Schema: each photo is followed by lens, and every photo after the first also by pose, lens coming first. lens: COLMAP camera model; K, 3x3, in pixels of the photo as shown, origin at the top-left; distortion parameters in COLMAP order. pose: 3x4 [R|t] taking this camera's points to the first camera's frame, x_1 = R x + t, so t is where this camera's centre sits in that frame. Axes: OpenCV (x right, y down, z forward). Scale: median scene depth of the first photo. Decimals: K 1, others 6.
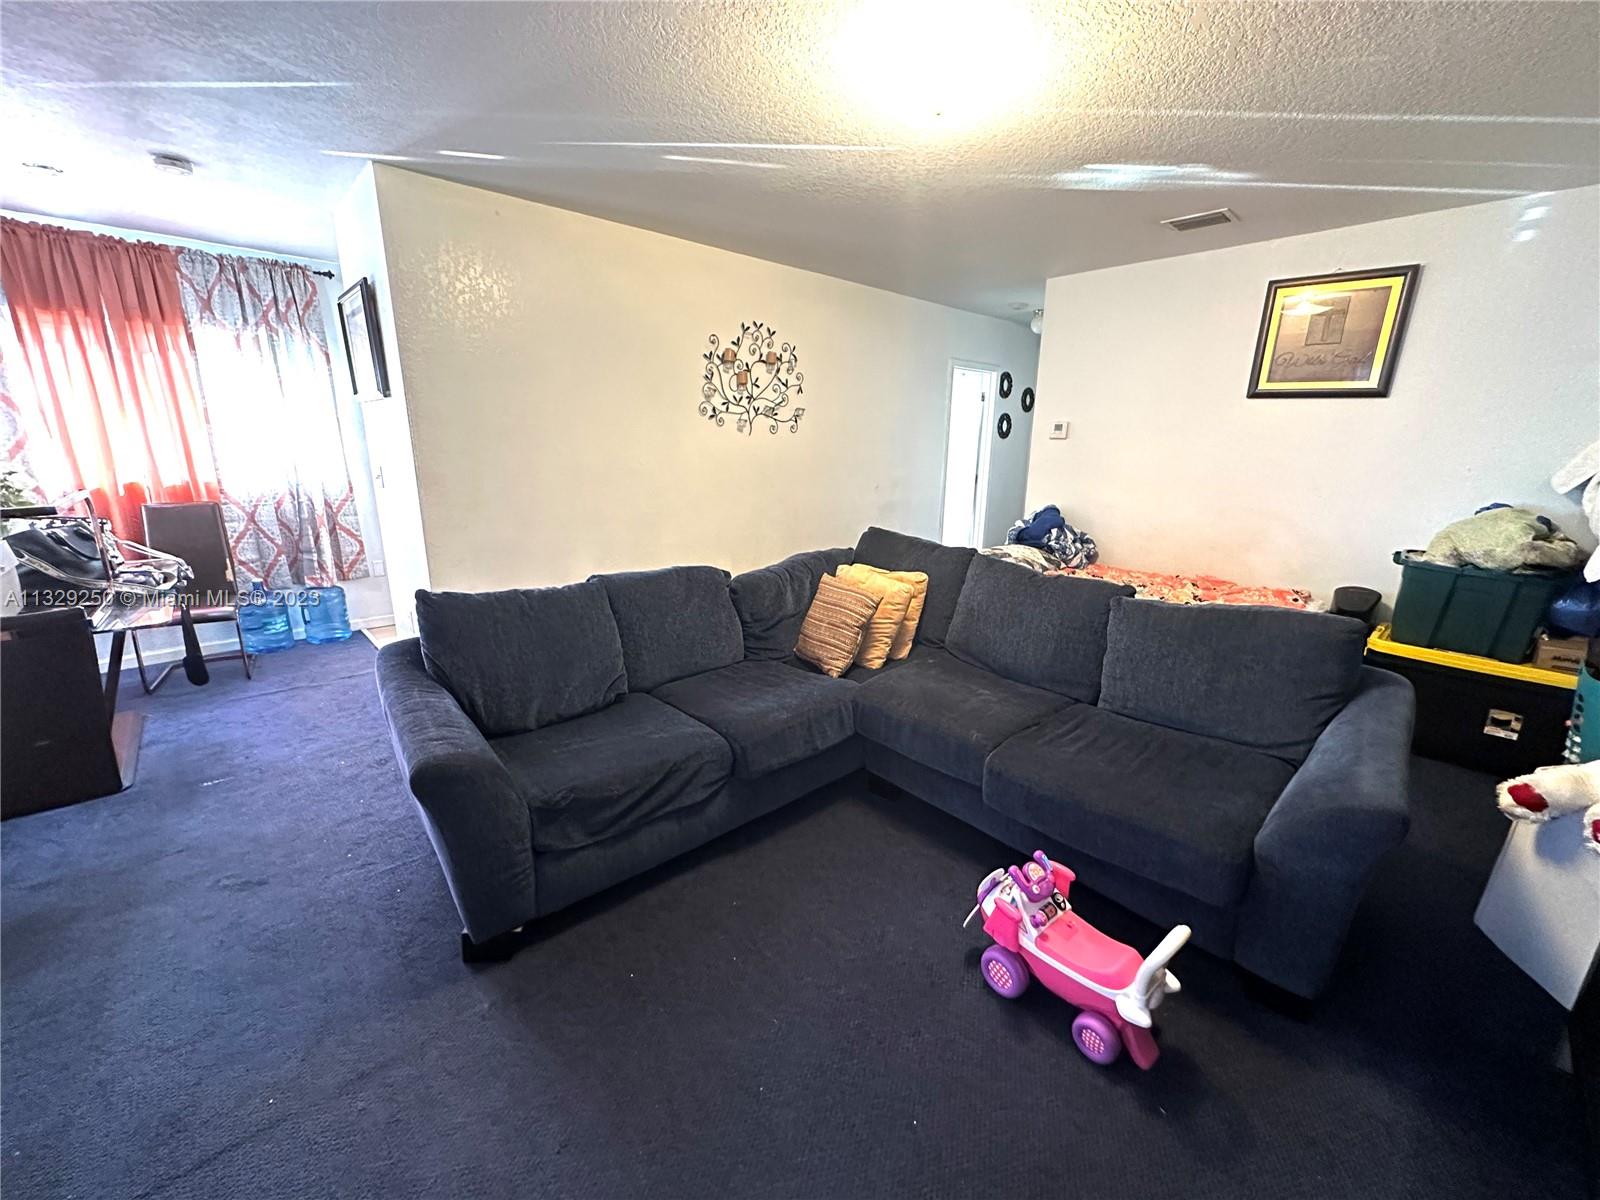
lens RADIAL K [[637.9, 0, 800.0], [0, 637.9, 602.6], [0, 0, 1]] dist [-0.006797, 0.000862]
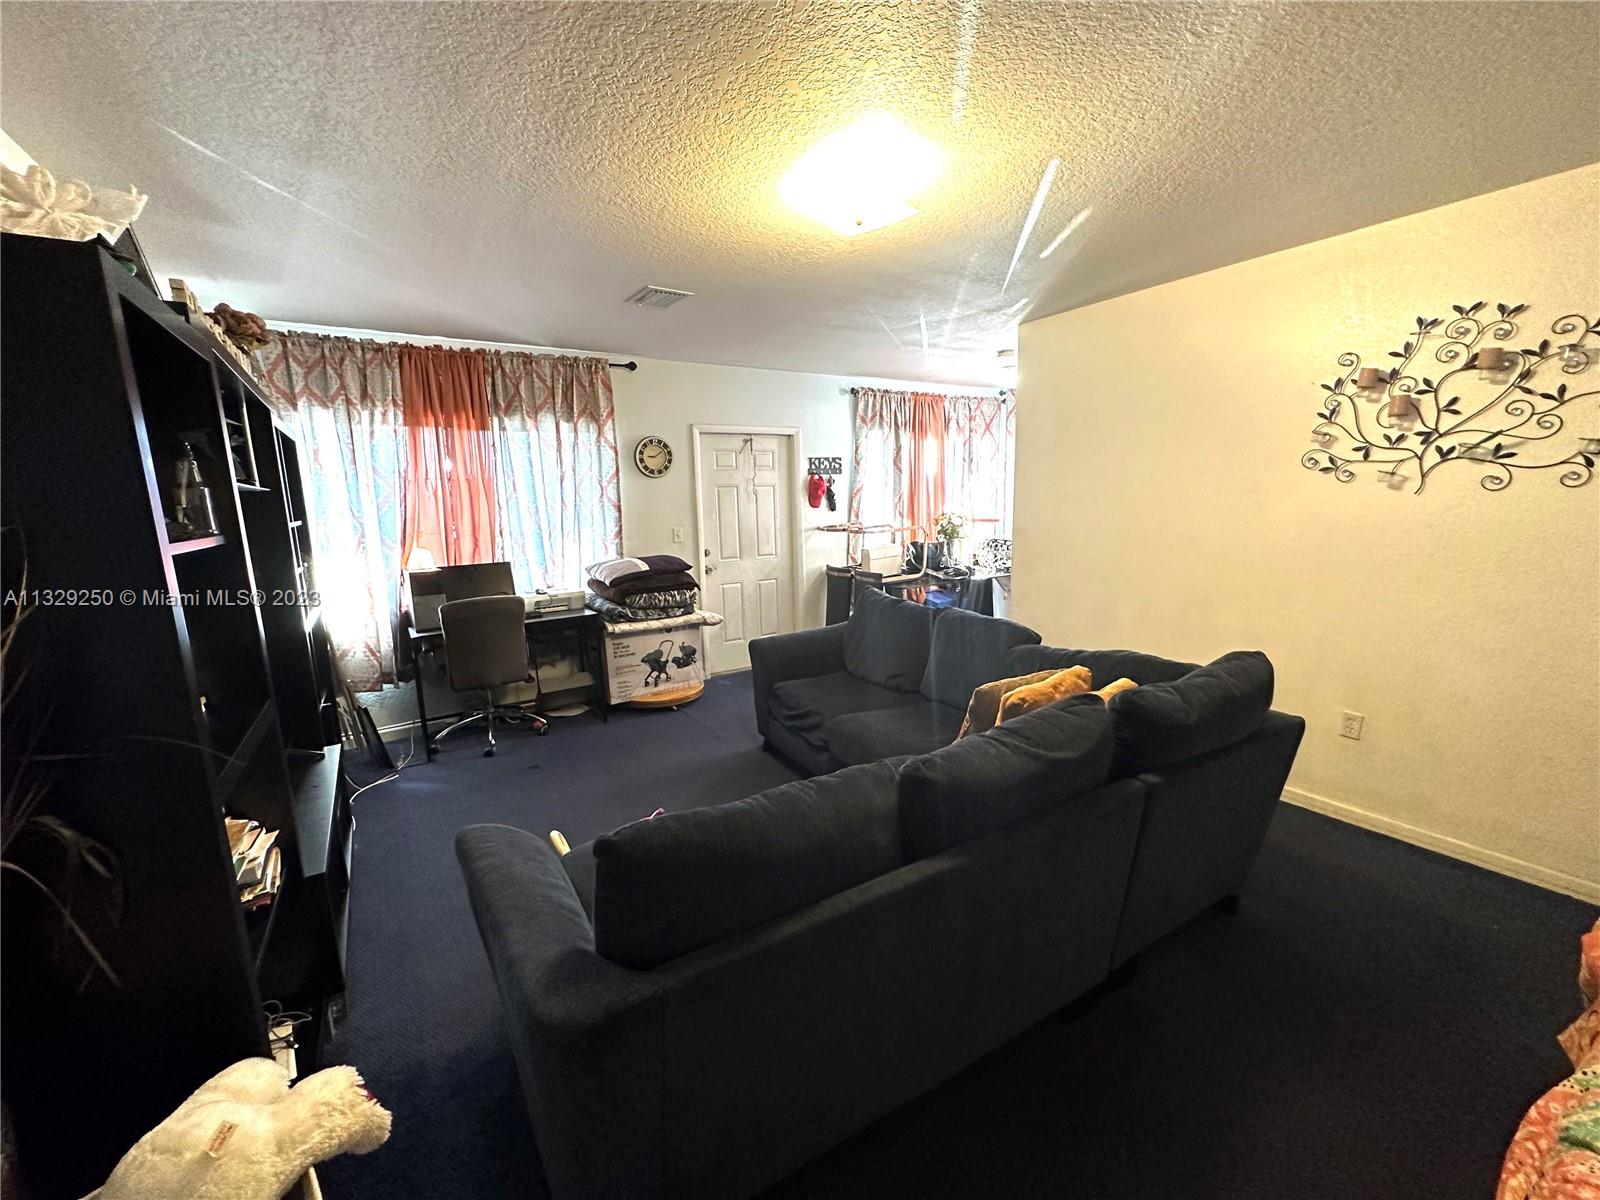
lens RADIAL K [[637.9, 0, 800.0], [0, 637.9, 602.6], [0, 0, 1]] dist [-0.006797, 0.000862]
pose [[-0.189304, 0.163279, -0.968248, 0.666165], [-0.225113, 0.952597, 0.204652, -0.164053], [0.955766, 0.256707, -0.143575, 0.580015]]
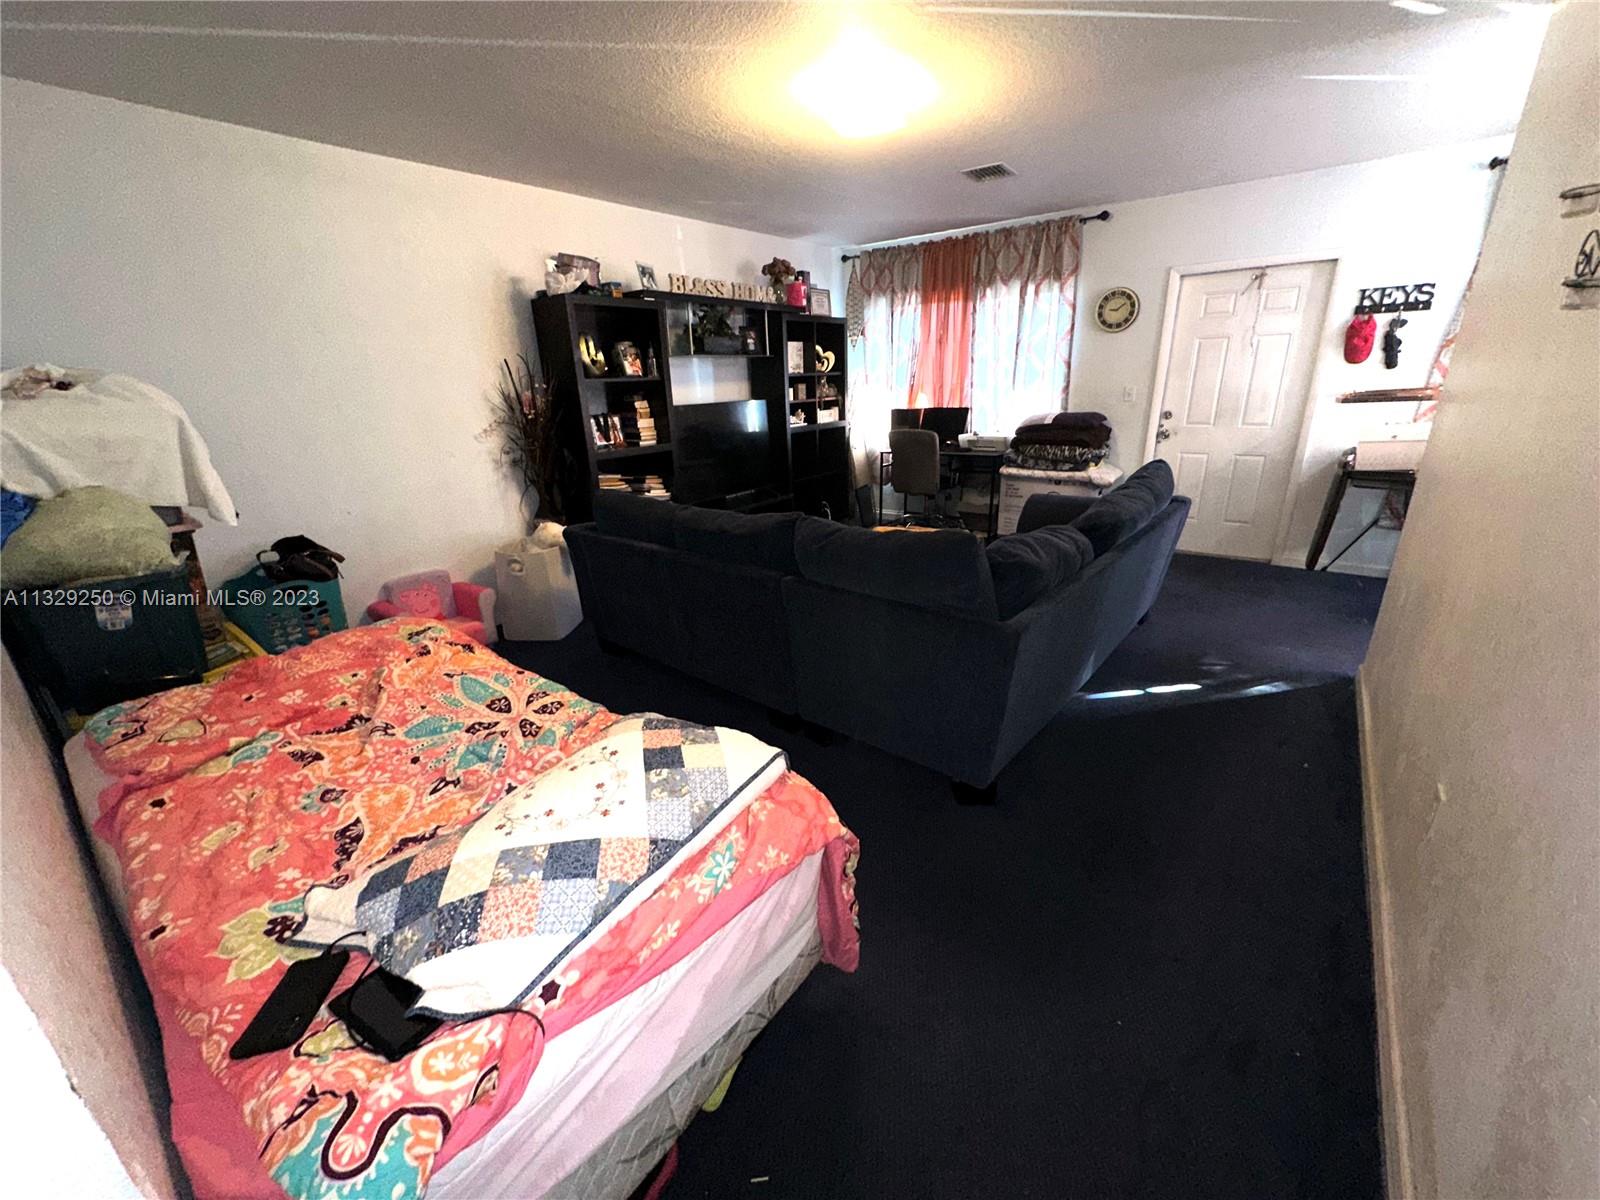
lens RADIAL K [[637.9, 0, 800.0], [0, 637.9, 602.6], [0, 0, 1]] dist [-0.006797, 0.000862]
pose [[-0.988467, 0.073643, -0.132325, 0.290907], [-0.013063, 0.829071, 0.558991, -0.322704], [0.150872, 0.554273, -0.818547, 1.269887]]
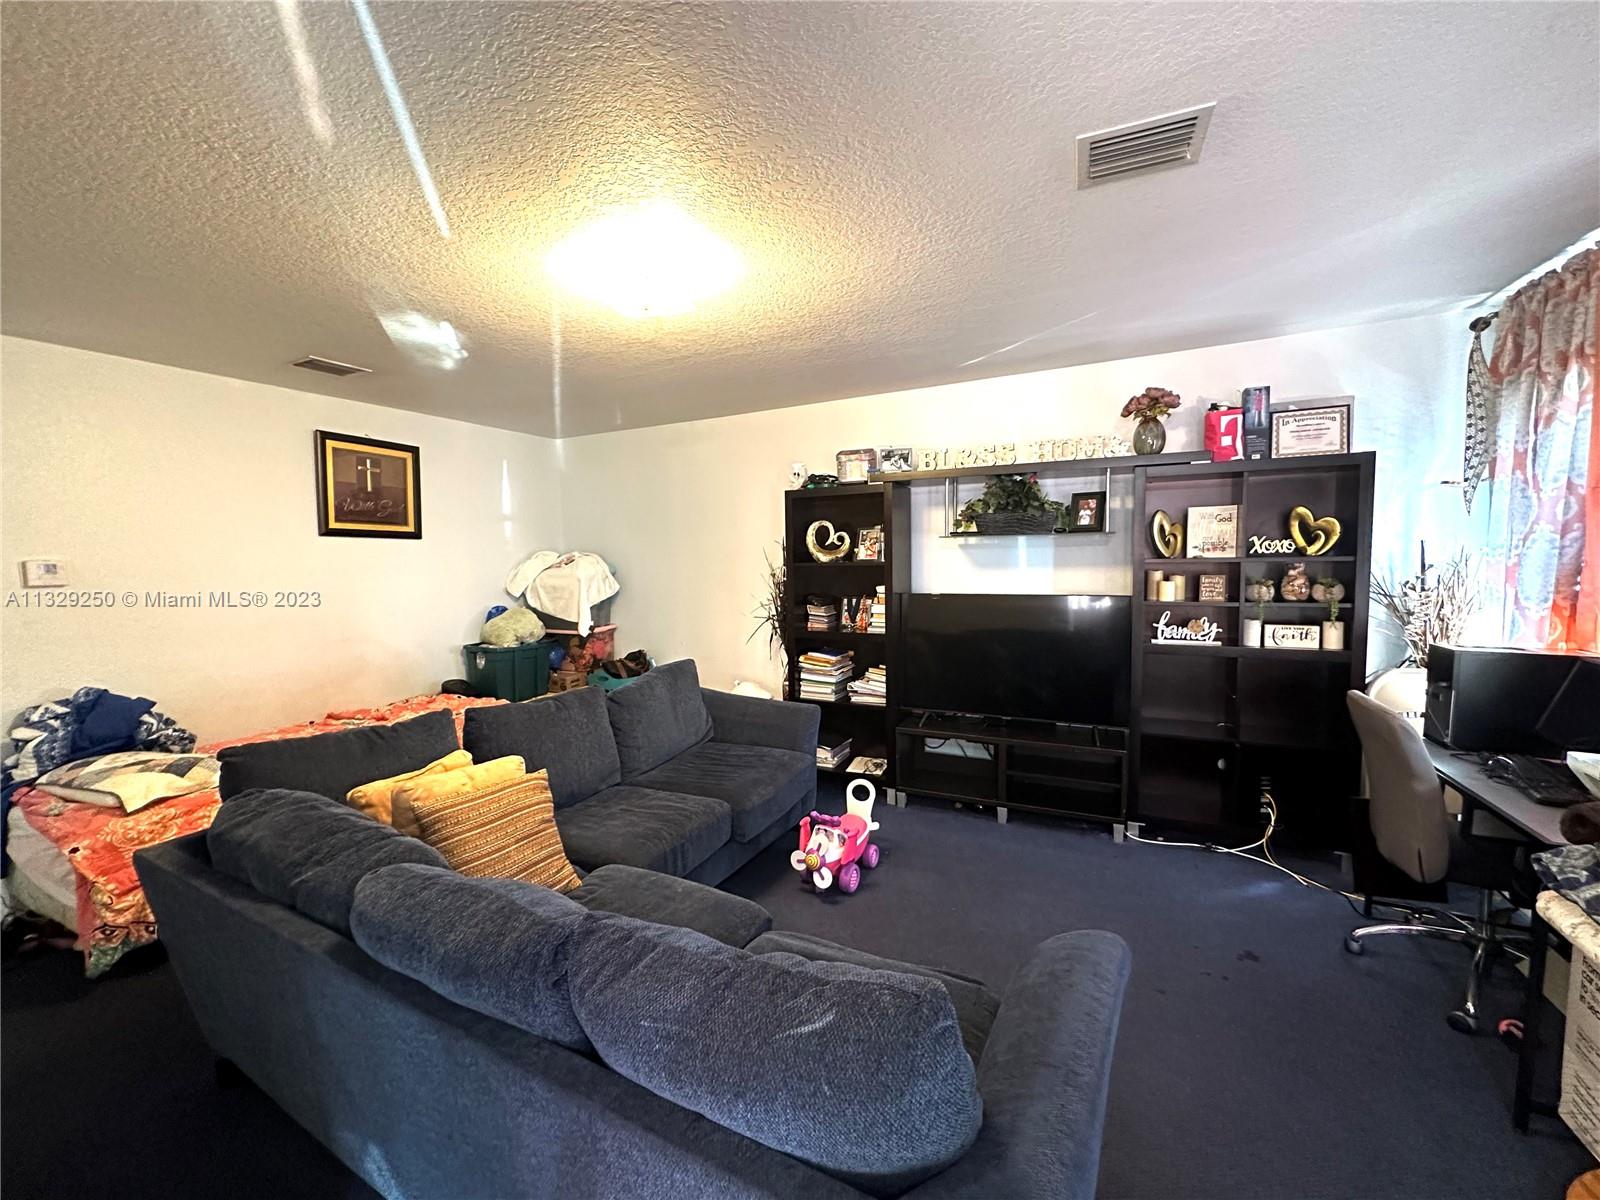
lens RADIAL K [[637.9, 0, 800.0], [0, 637.9, 602.6], [0, 0, 1]] dist [-0.006797, 0.000862]
pose [[-0.346452, -0.071761, 0.935319, -0.484501], [0.257207, 0.951591, 0.168281, -0.176822], [-0.902117, 0.298872, -0.311223, 0.600159]]
